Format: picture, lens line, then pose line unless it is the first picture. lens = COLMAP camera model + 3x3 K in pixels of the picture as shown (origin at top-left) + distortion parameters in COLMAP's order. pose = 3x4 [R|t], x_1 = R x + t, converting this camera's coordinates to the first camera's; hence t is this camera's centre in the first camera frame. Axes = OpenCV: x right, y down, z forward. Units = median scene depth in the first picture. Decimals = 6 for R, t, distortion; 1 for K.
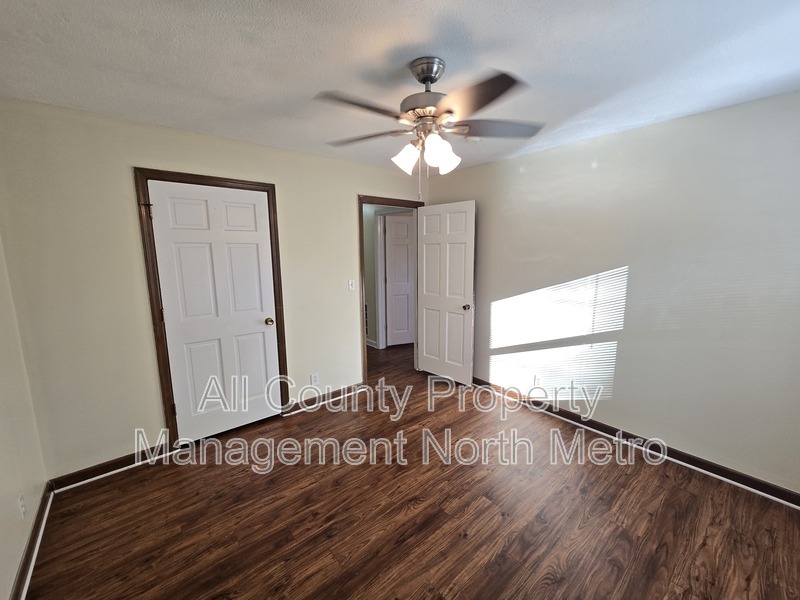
lens RADIAL K [[329.3, 0, 402.9], [0, 329.3, 298.6], [0, 0, 1]] dist [0.002706, 0.000611]
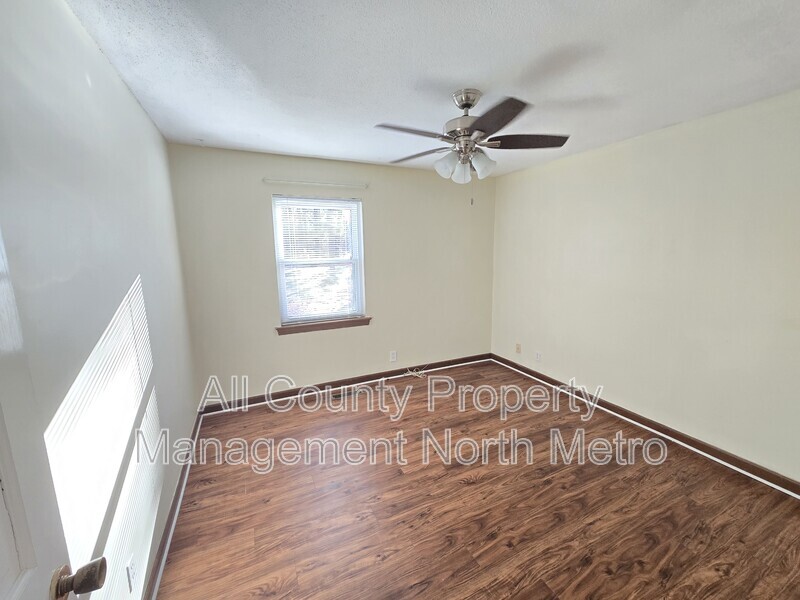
lens RADIAL K [[329.3, 0, 398.7], [0, 329.3, 299.9], [0, 0, 1]] dist [0.002706, 0.000611]
pose [[-0.964894, -0.025919, 0.261356, -0.007286], [0.055206, 0.952870, 0.298314, -0.270597], [-0.256770, 0.302270, -0.917988, 1.832057]]
